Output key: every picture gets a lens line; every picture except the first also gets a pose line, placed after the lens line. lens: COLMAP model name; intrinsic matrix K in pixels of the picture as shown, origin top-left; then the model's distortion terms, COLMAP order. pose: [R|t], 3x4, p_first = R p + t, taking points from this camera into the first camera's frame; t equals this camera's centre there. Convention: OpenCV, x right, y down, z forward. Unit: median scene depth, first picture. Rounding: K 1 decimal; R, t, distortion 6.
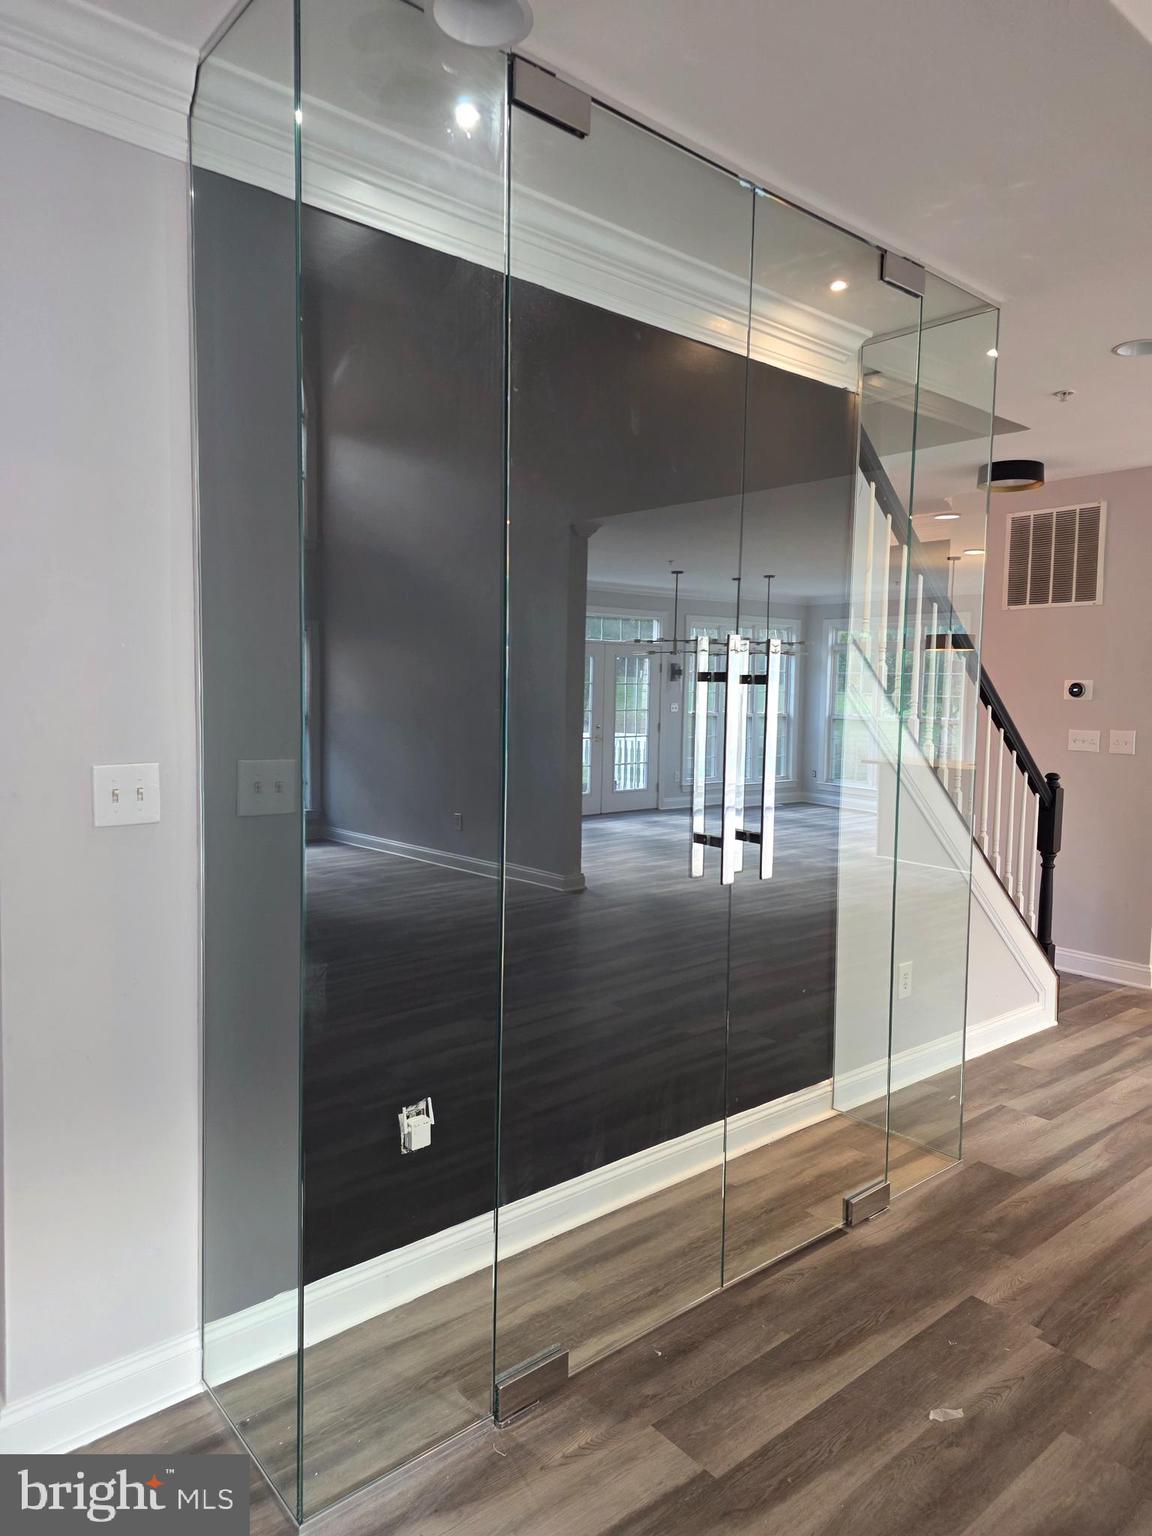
lens RADIAL K [[1024.5, 0, 576.0], [0, 1024.5, 768.0], [0, 0, 1]] dist [0.062148, -0.047929]
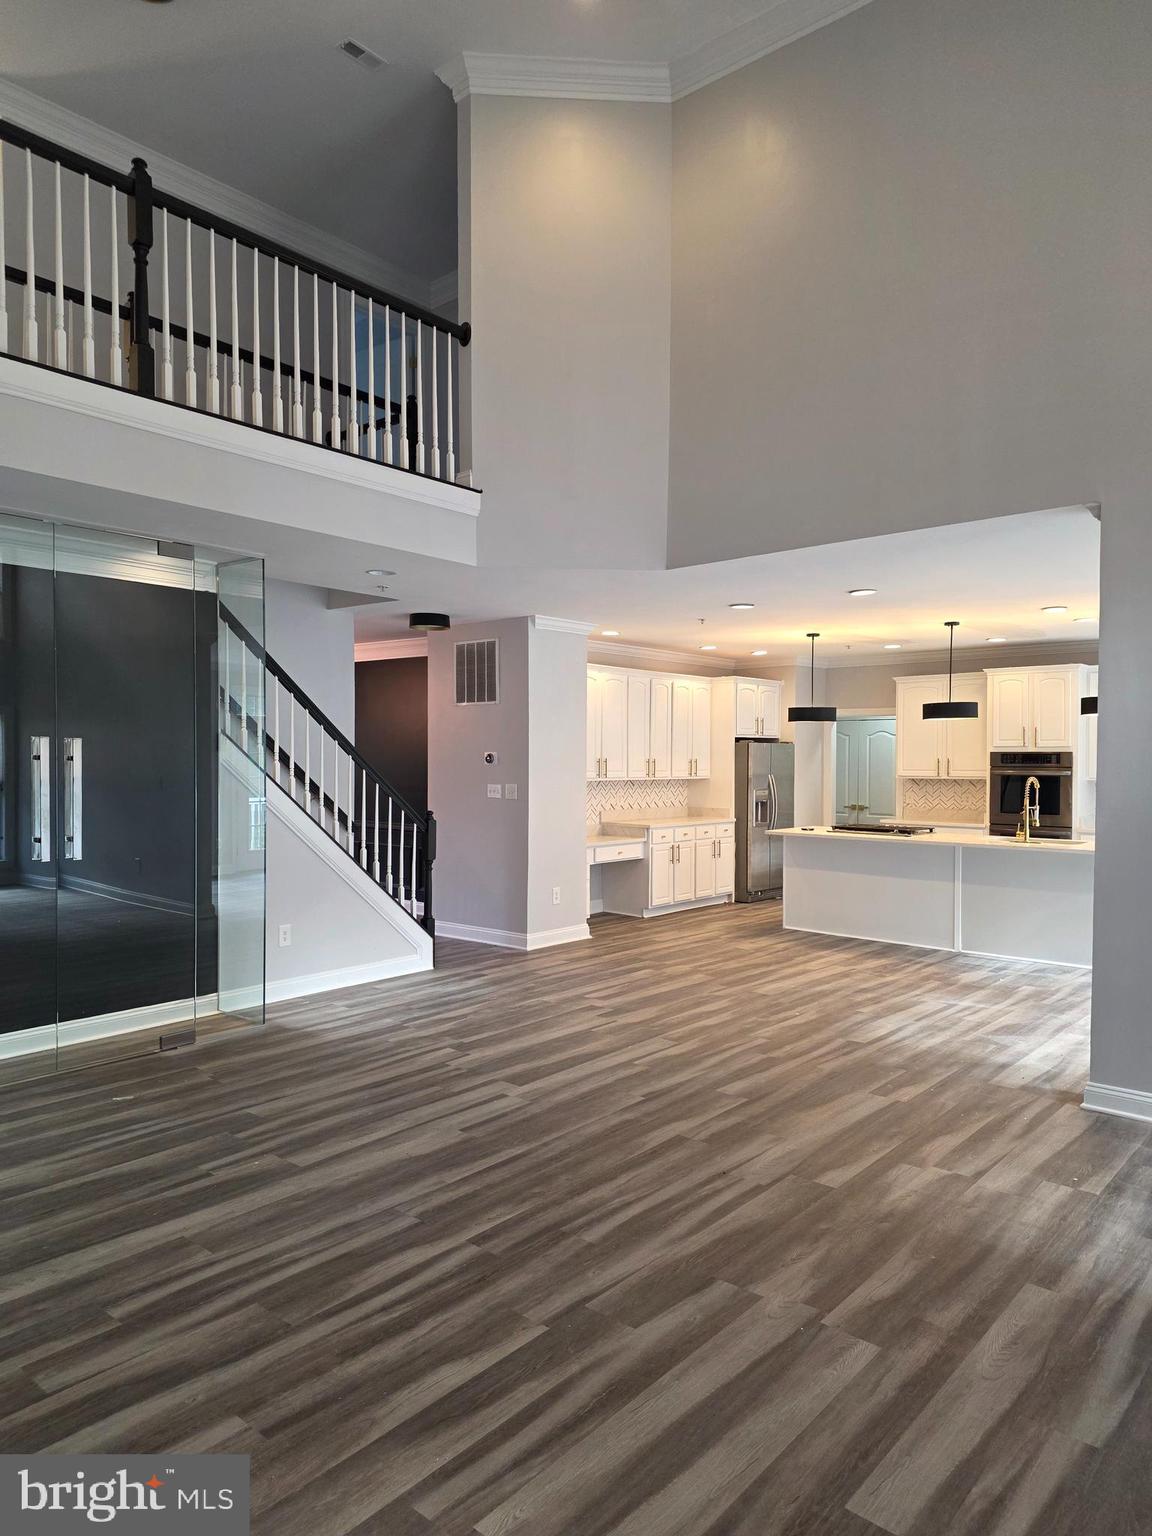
lens RADIAL K [[1024.5, 0, 576.0], [0, 1024.5, 768.0], [0, 0, 1]] dist [0.062148, -0.047929]
pose [[0.988003, -0.015285, 0.153674, 0.680244], [0.024655, 0.997938, -0.059255, 0.058522], [-0.152451, 0.062333, 0.986343, -0.933881]]
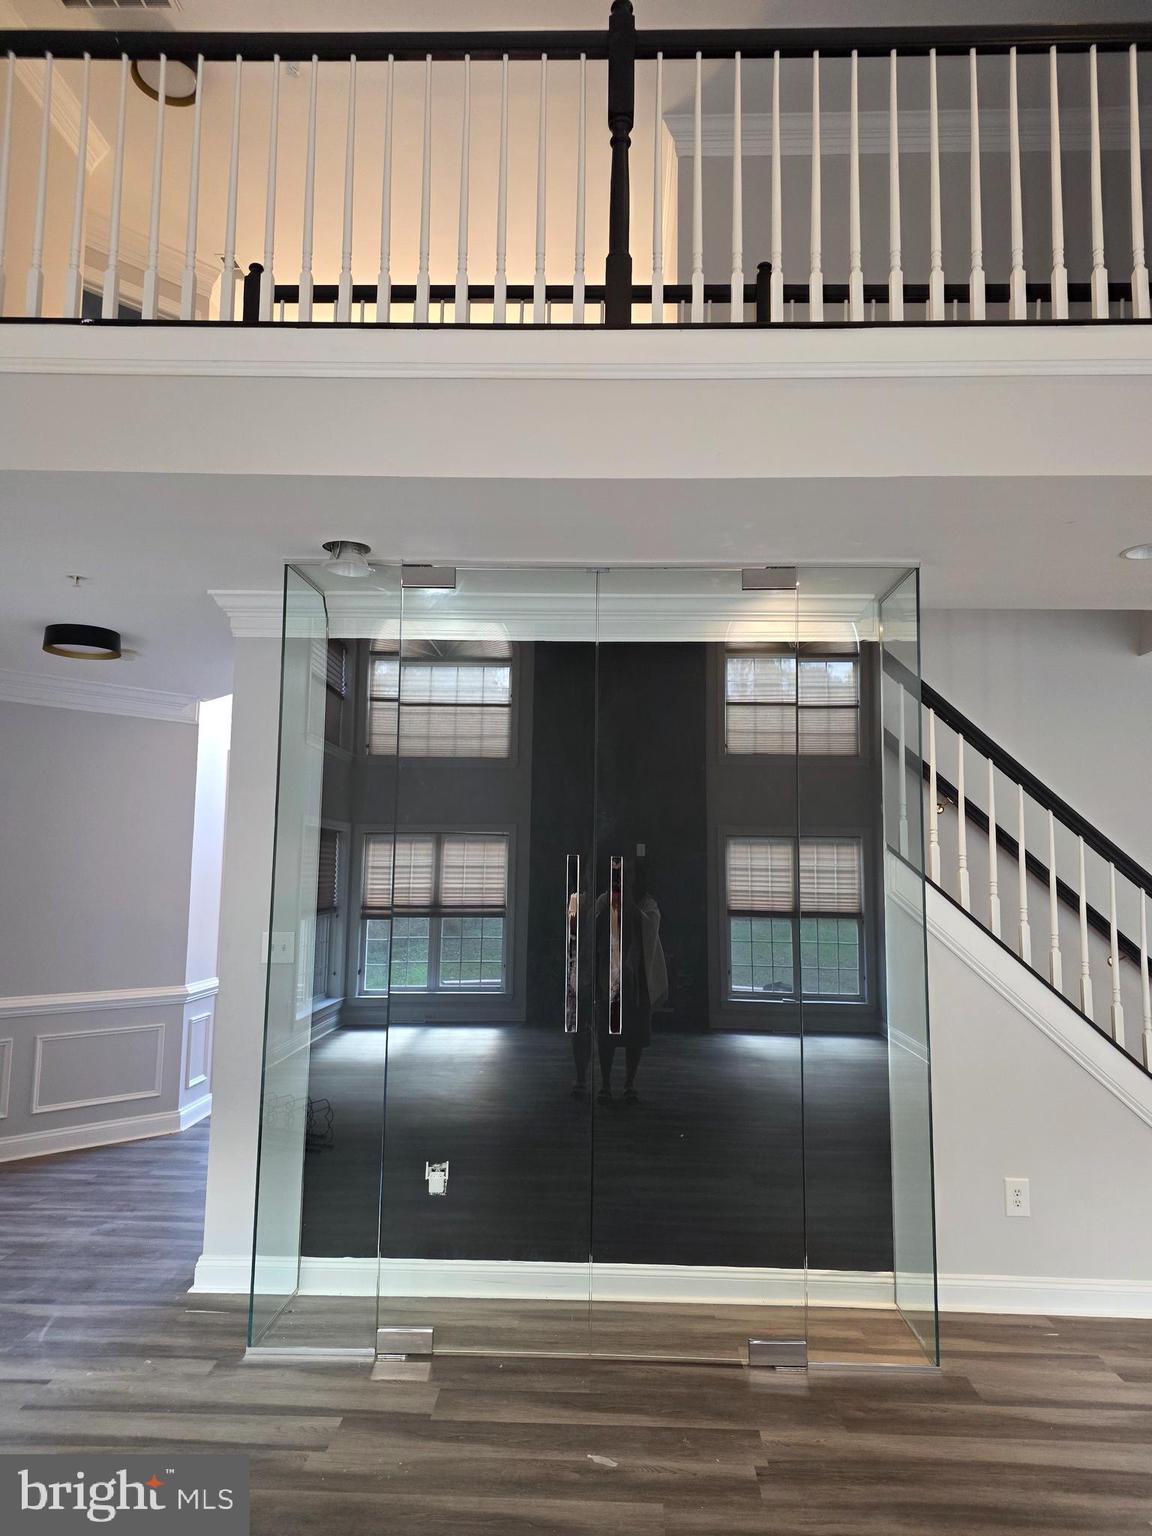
lens RADIAL K [[1029.5, 0, 576.0], [0, 1029.5, 768.0], [0, 0, 1]] dist [0.014436, 0.002638]
pose [[0.742202, -0.072232, -0.666272, 0.887019], [-0.053647, 0.984581, -0.166501, -0.013416], [0.668026, 0.159321, 0.726883, -0.076461]]
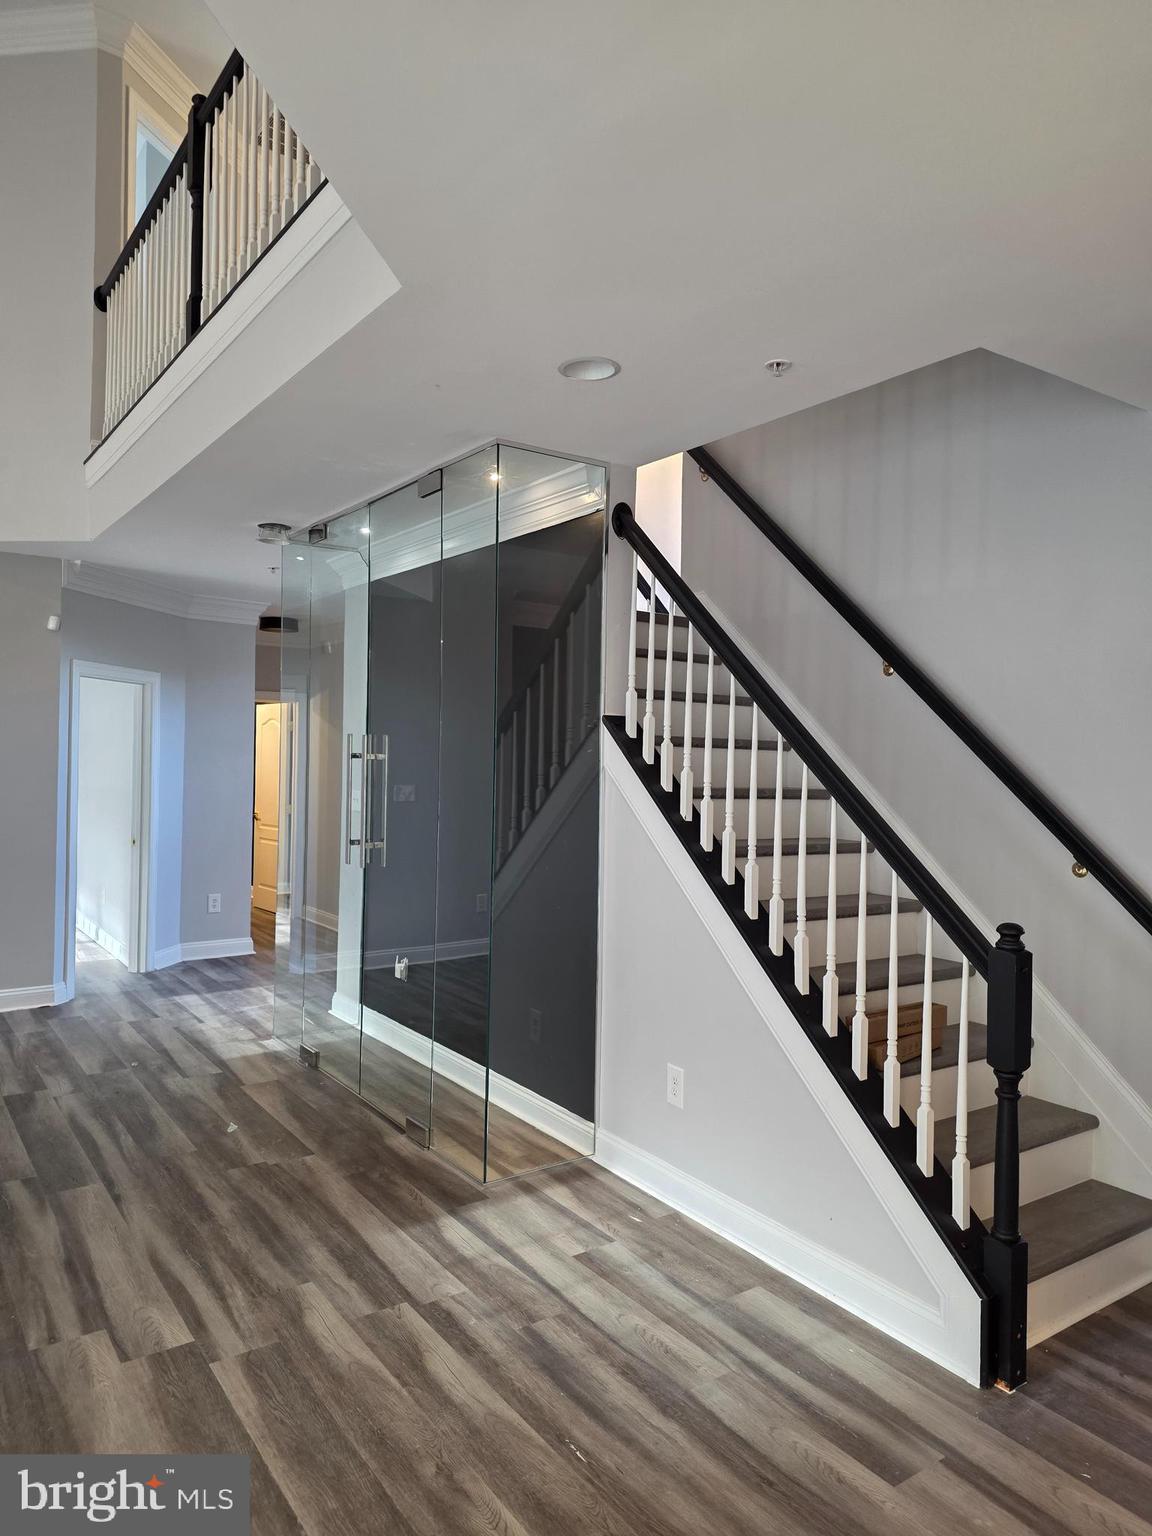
lens RADIAL K [[1024.5, 0, 576.0], [0, 1024.5, 768.0], [0, 0, 1]] dist [0.062148, -0.047929]
pose [[-0.101174, -0.005846, -0.994852, 1.586488], [-0.091349, 0.995813, 0.003438, -0.090394], [0.990666, 0.091227, -0.101284, 1.257772]]
